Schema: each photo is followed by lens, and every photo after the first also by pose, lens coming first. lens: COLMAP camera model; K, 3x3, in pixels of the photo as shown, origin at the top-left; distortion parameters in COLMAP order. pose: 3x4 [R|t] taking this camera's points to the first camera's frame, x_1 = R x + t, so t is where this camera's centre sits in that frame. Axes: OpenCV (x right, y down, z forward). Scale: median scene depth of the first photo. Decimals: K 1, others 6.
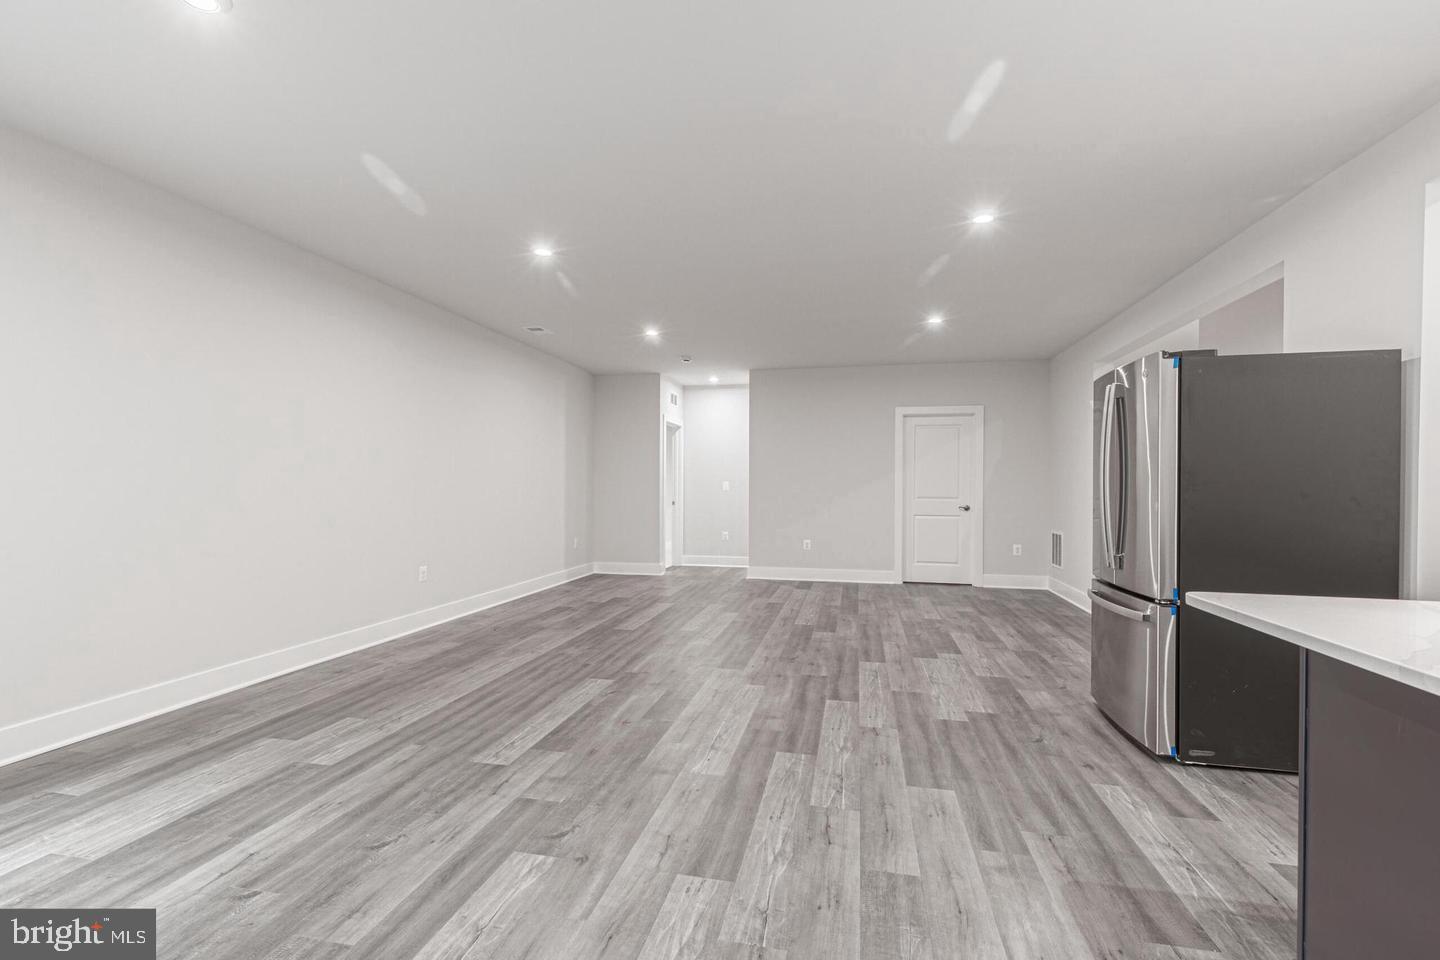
lens RADIAL K [[644.7, 0, 712.7], [0, 644.7, 480.7], [0, 0, 1]] dist [0.011067, -0.002551]
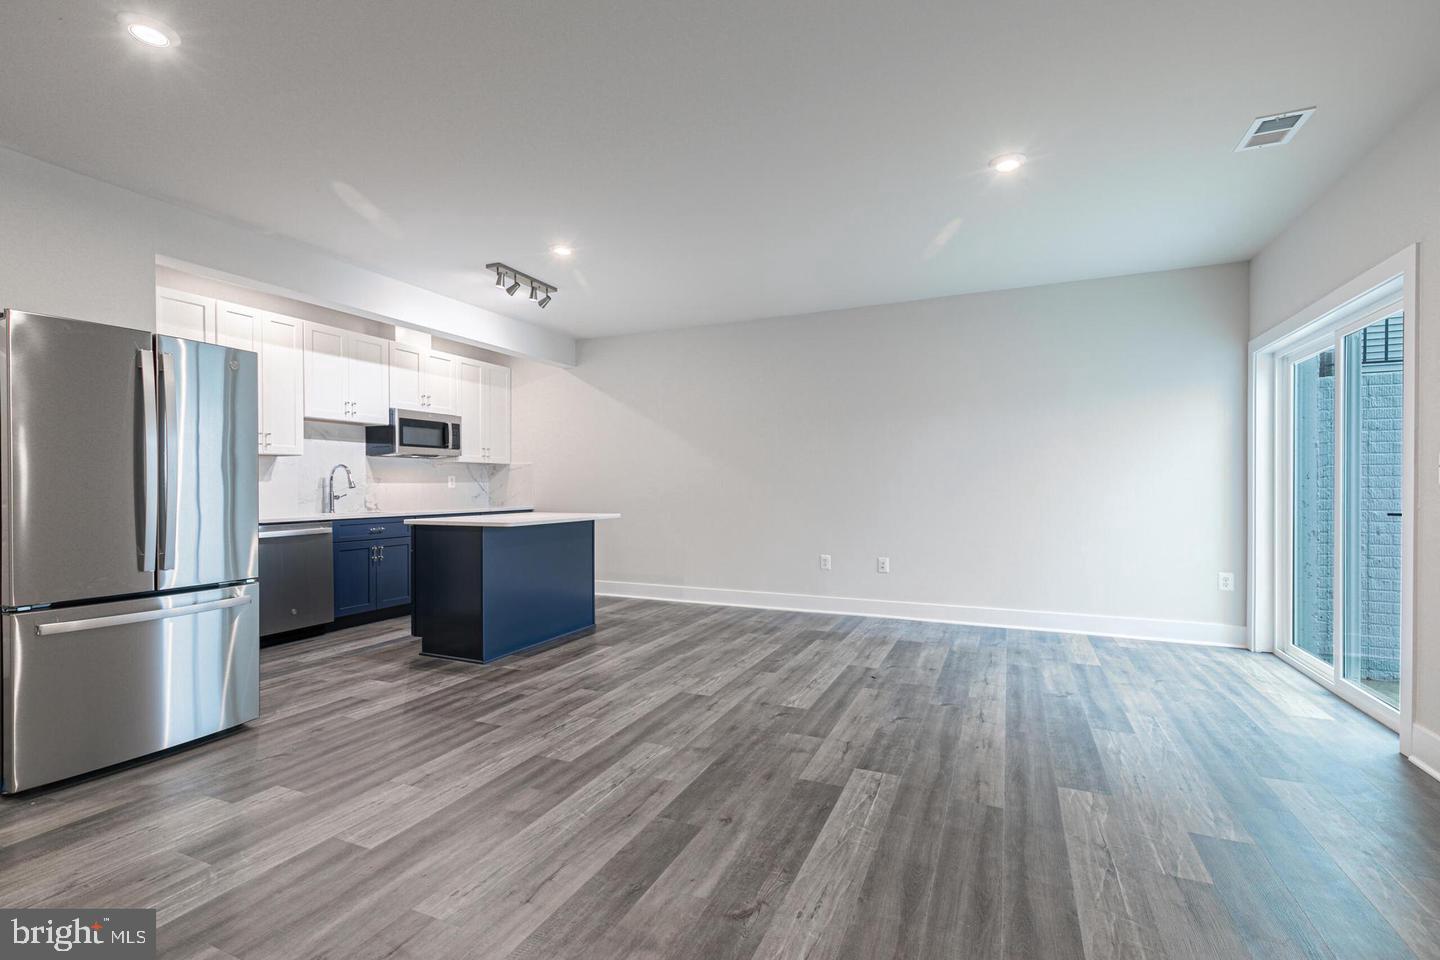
lens RADIAL K [[644.7, 0, 716.2], [0, 644.7, 487.6], [0, 0, 1]] dist [0.011067, -0.002551]
pose [[-0.979662, -0.002327, 0.200641, -0.267854], [-0.003444, 0.999980, -0.005222, 0.029509], [-0.200625, -0.005807, -0.979651, 1.724470]]
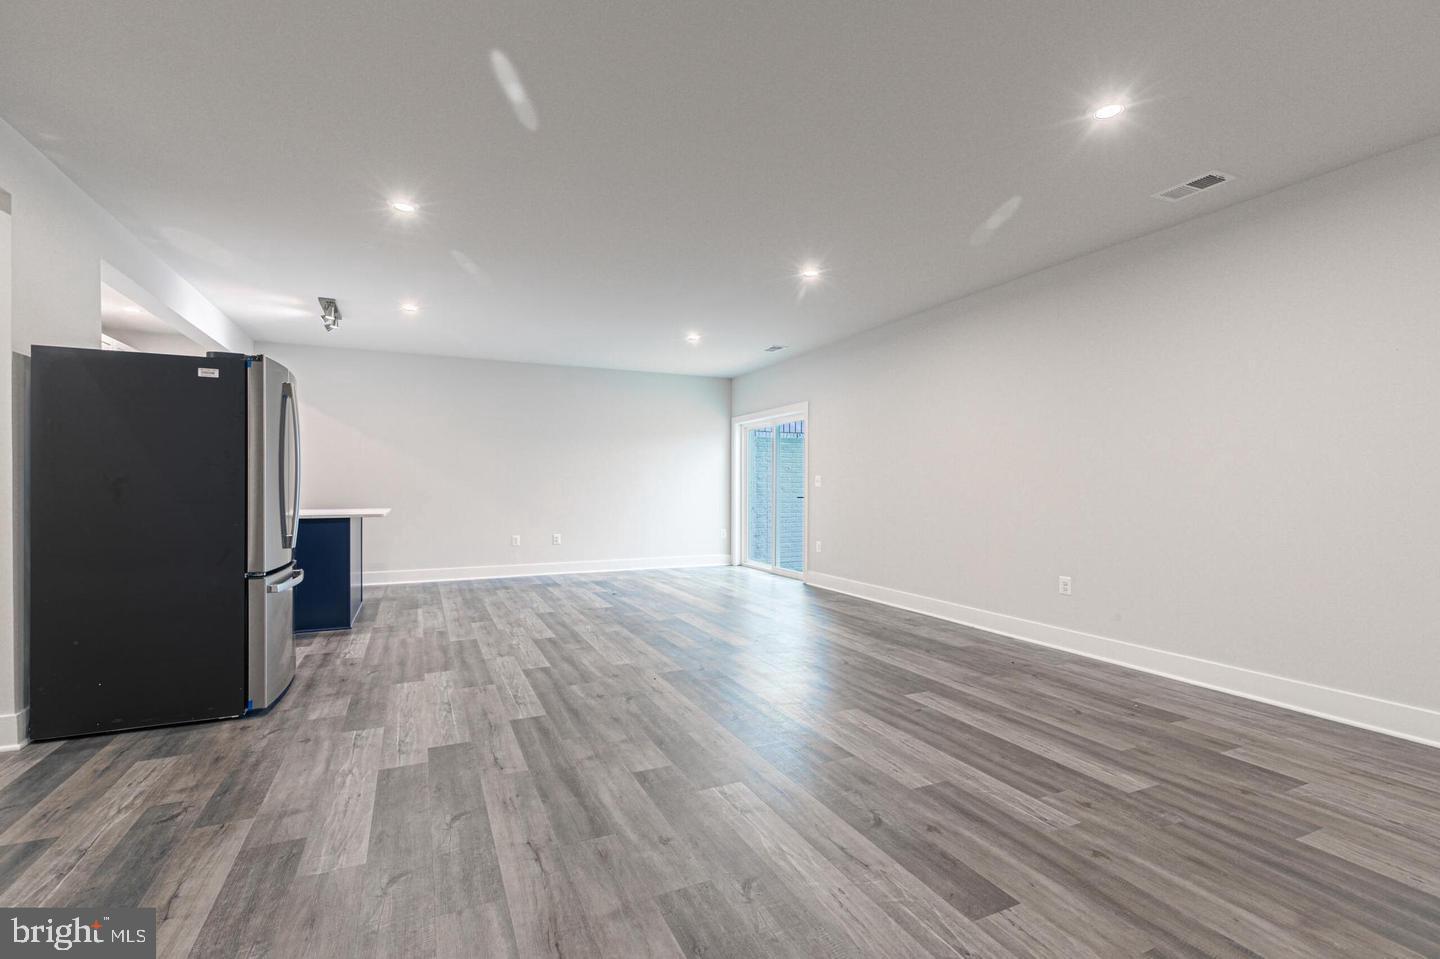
lens RADIAL K [[644.7, 0, 721.0], [0, 644.7, 482.6], [0, 0, 1]] dist [0.011067, -0.002551]
pose [[-0.788628, -0.010314, -0.614784, 0.738397], [-0.001337, 0.999886, -0.015061, 0.039236], [0.614869, -0.011055, -0.788552, 2.399686]]
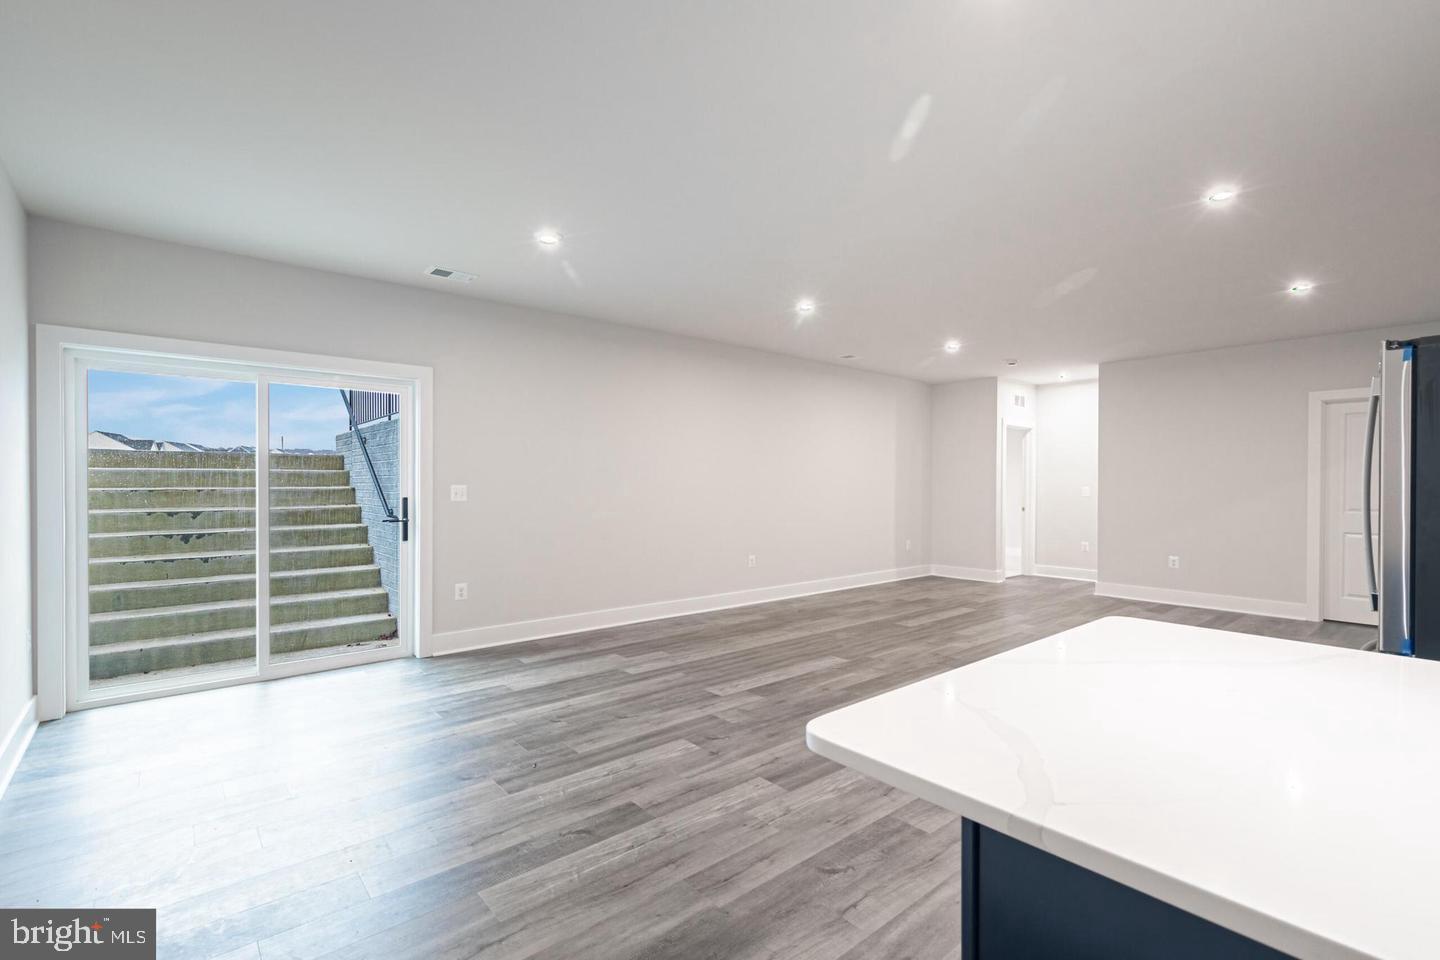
lens RADIAL K [[644.7, 0, 715.9], [0, 644.7, 484.5], [0, 0, 1]] dist [0.011067, -0.002551]
pose [[0.800359, -0.002017, -0.599518, 0.457500], [0.006339, 0.999967, 0.005098, -0.028433], [0.599487, -0.007881, 0.800345, -0.122518]]
